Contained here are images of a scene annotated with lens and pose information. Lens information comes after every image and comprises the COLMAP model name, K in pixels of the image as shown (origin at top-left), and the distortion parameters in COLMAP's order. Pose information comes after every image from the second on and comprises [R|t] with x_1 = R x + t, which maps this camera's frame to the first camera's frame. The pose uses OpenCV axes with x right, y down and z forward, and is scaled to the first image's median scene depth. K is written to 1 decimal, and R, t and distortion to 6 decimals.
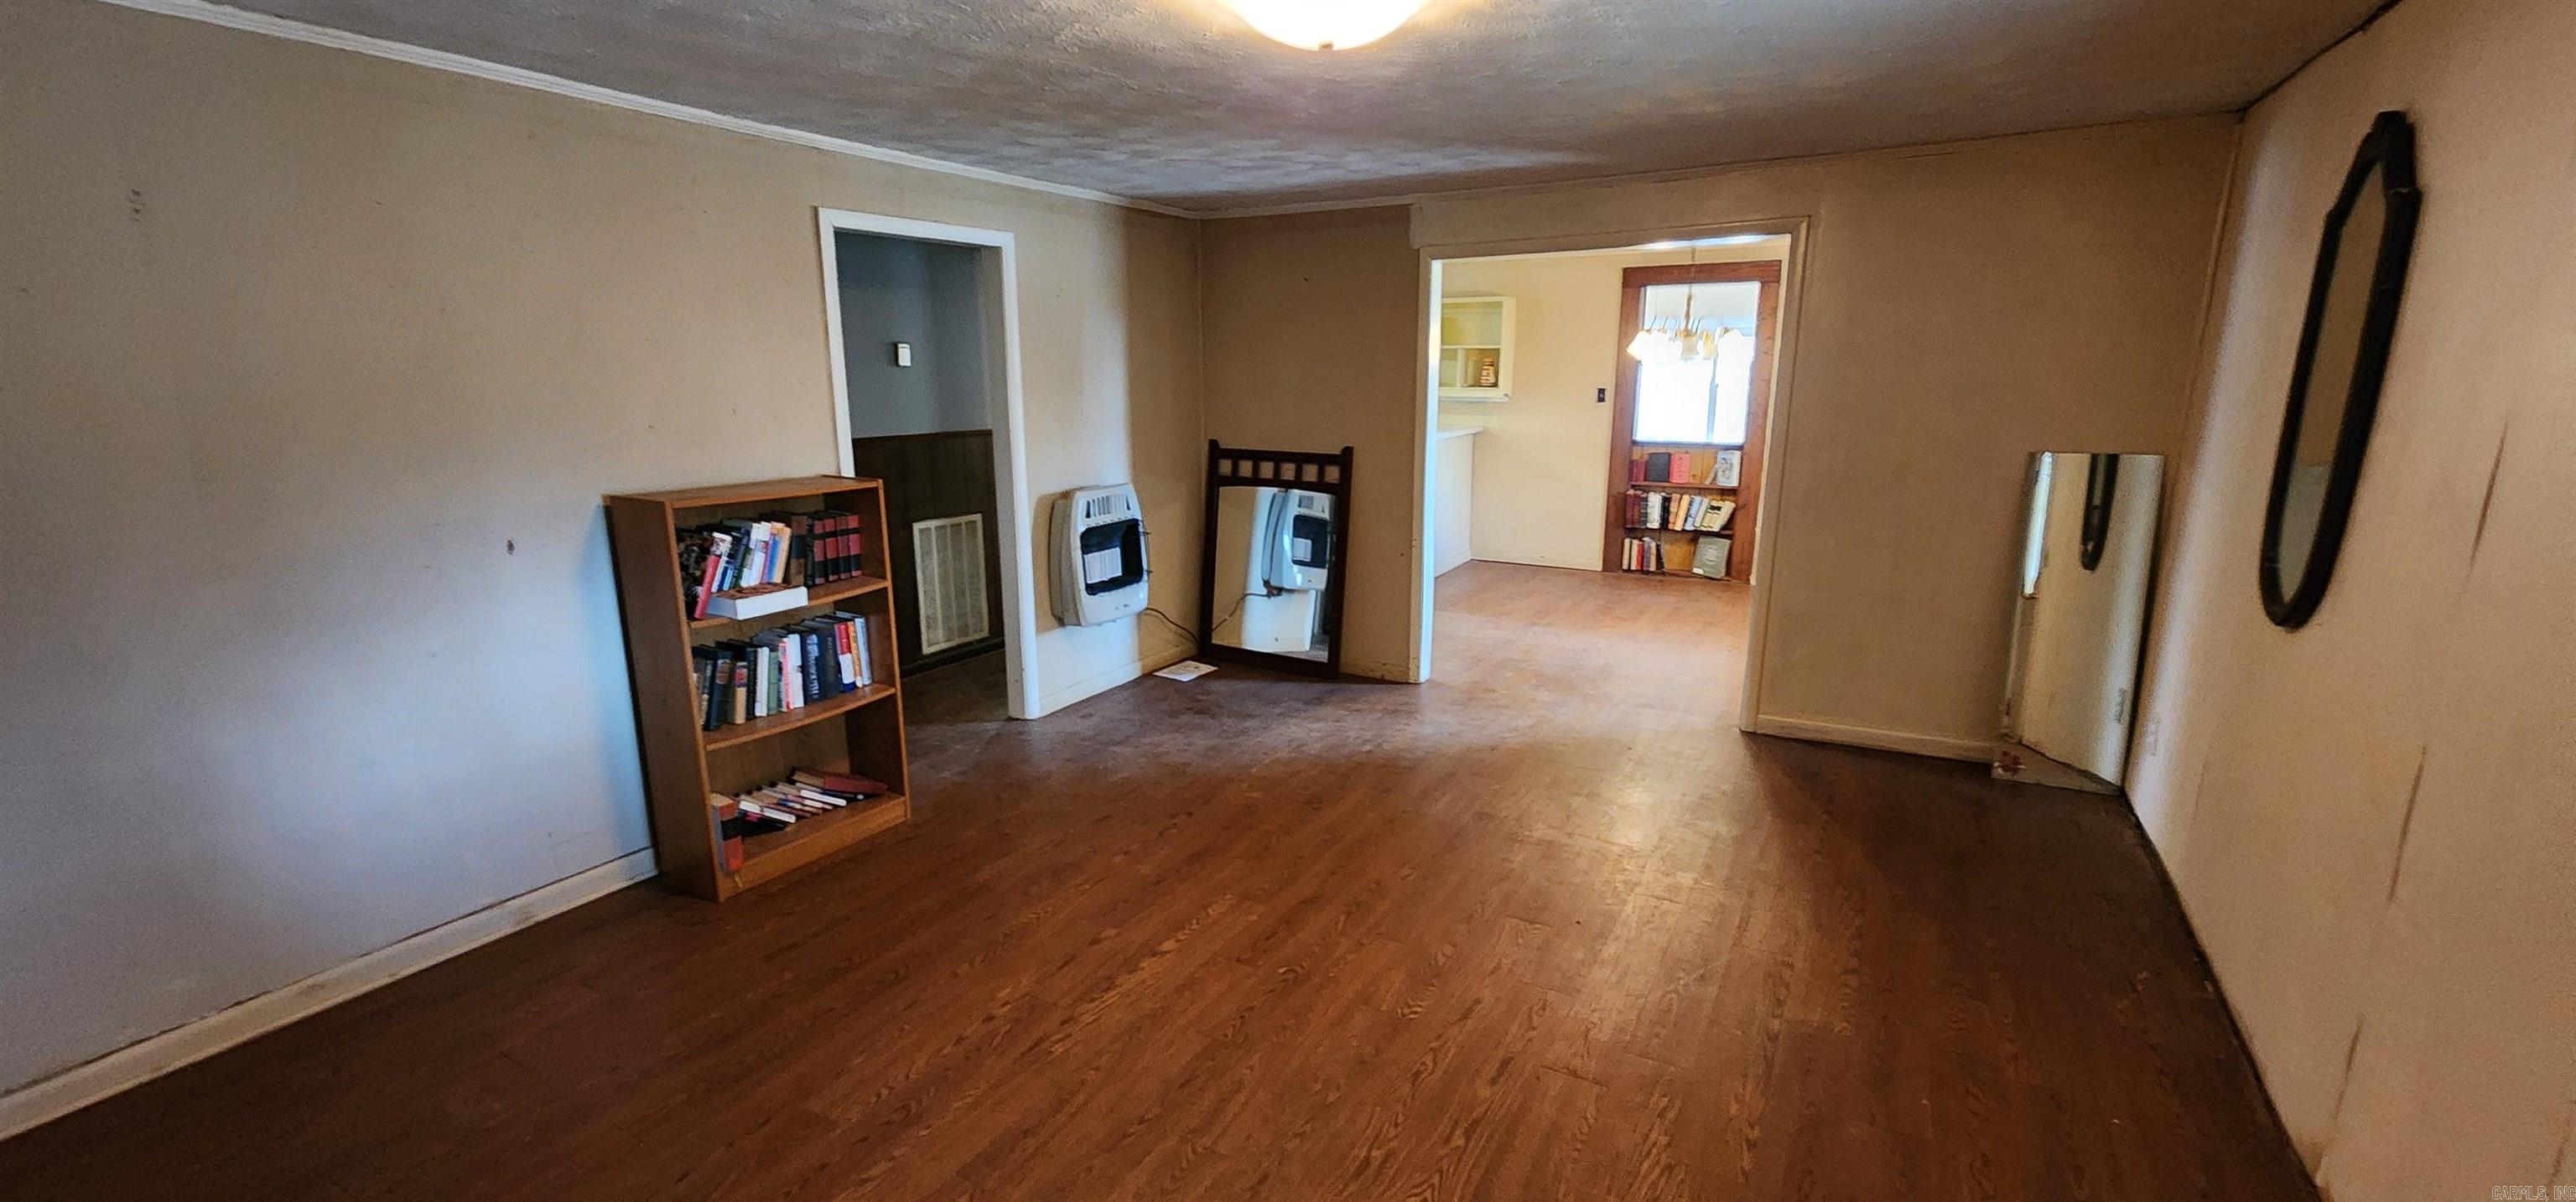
lens RADIAL K [[1053.6, 0, 1289.7], [0, 1053.6, 598.1], [0, 0, 1]] dist [0.002131, 0.000413]
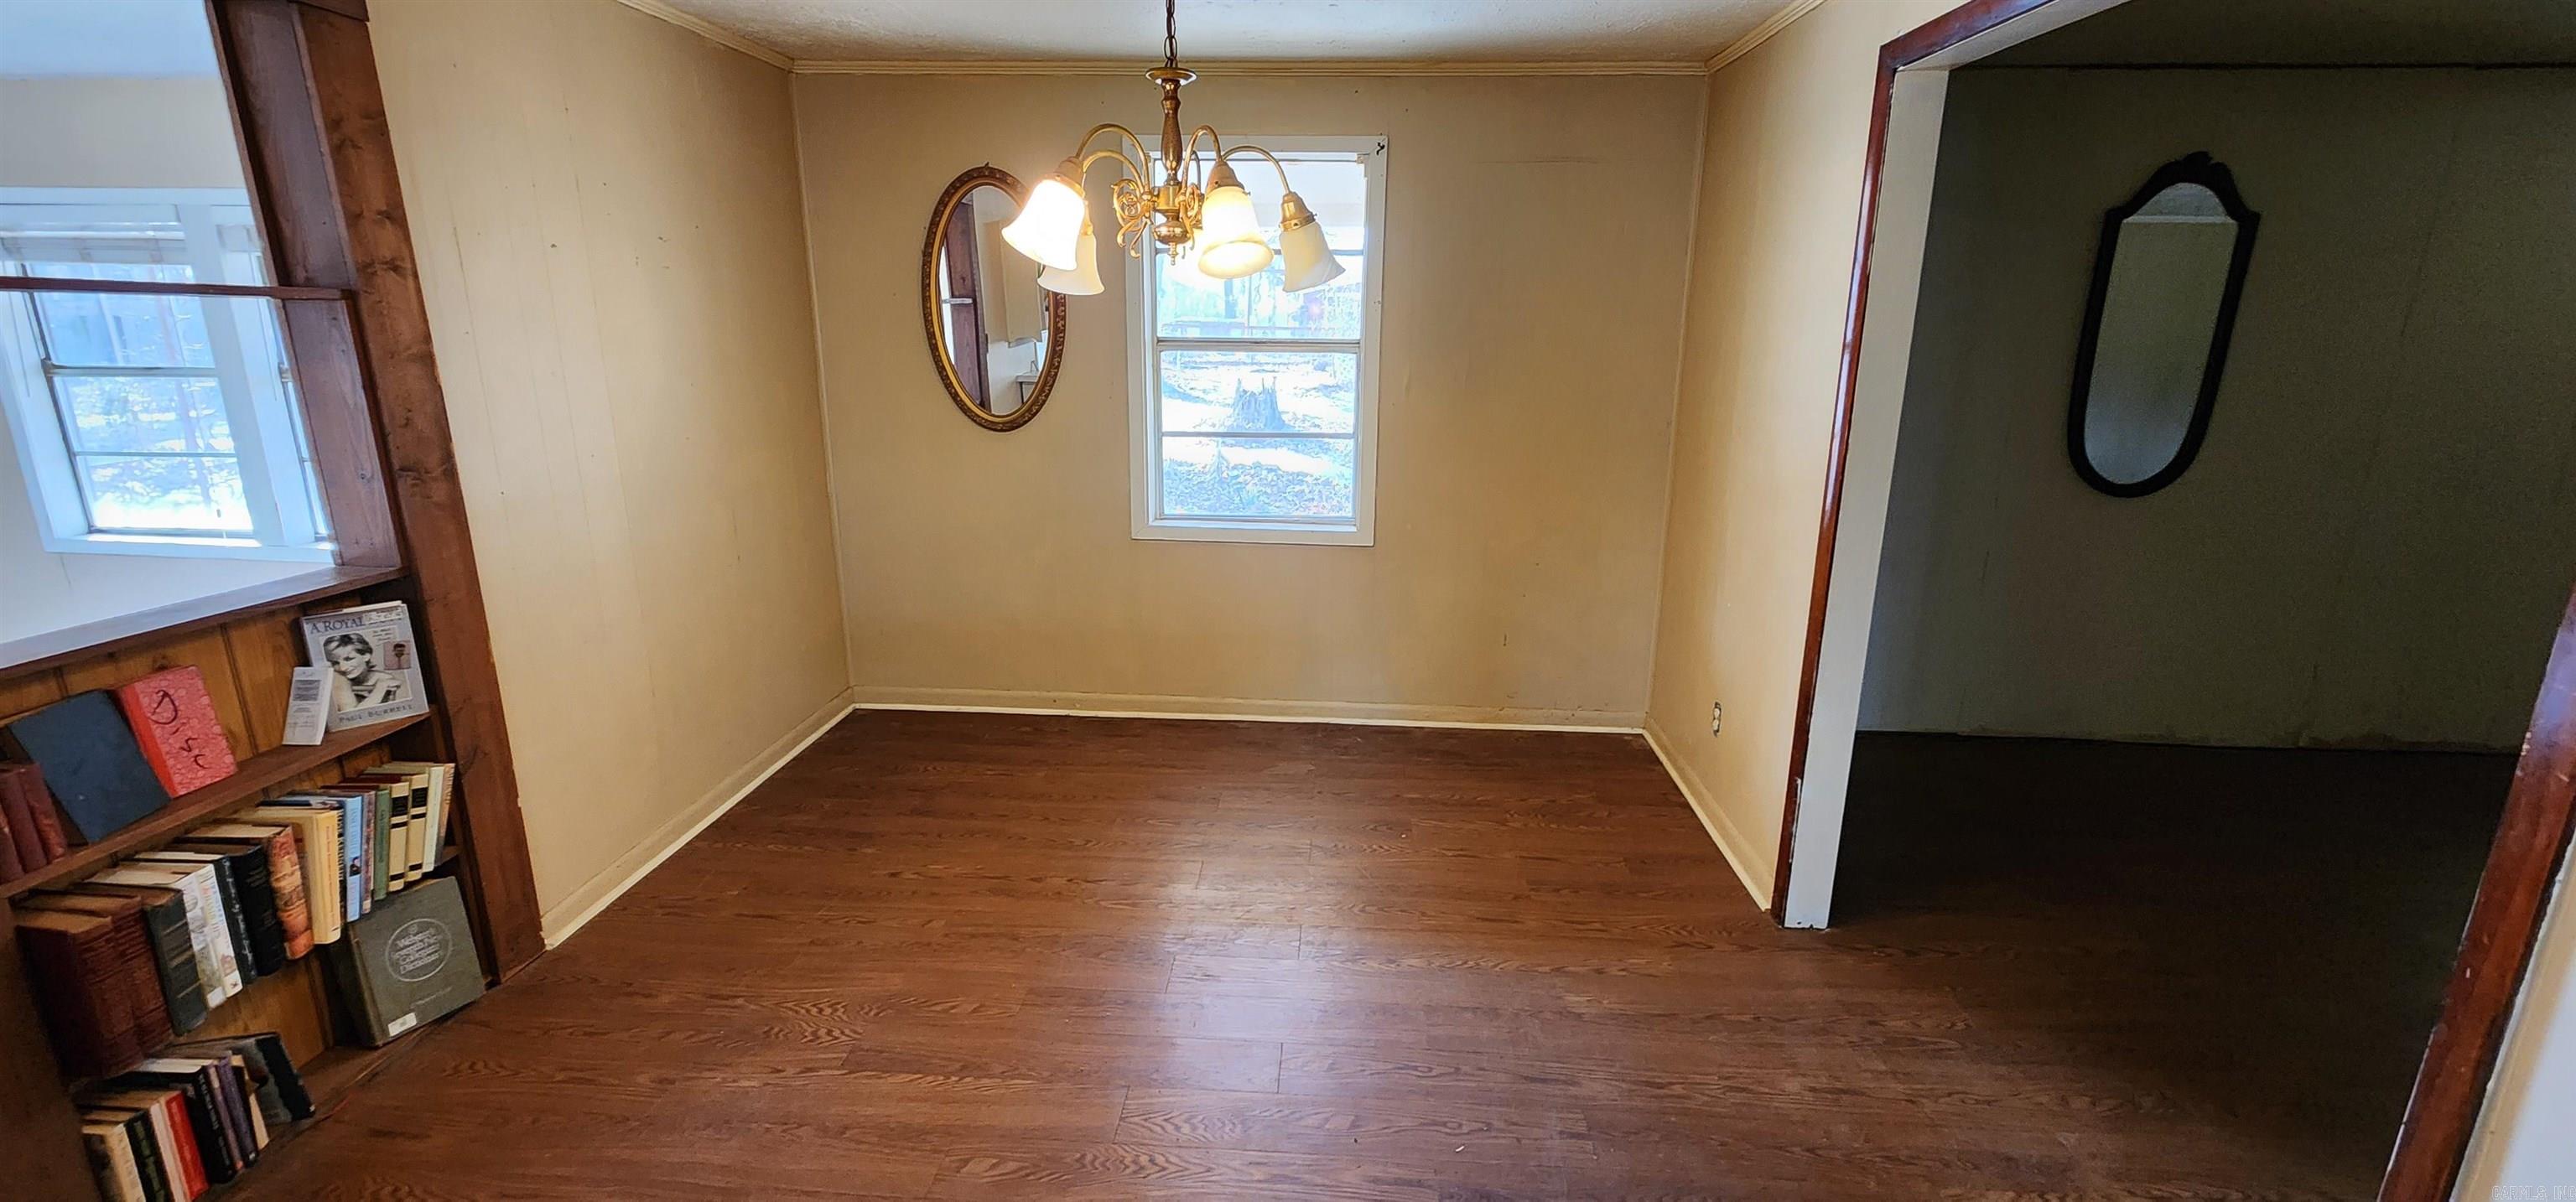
lens RADIAL K [[1053.6, 0, 1288.7], [0, 1053.6, 588.6], [0, 0, 1]] dist [0.002131, 0.000413]
pose [[-0.451675, -0.227197, 0.862770, 0.045374], [0.187480, 0.921271, 0.340751, -0.195005], [-0.872262, 0.315660, -0.373520, 0.866144]]
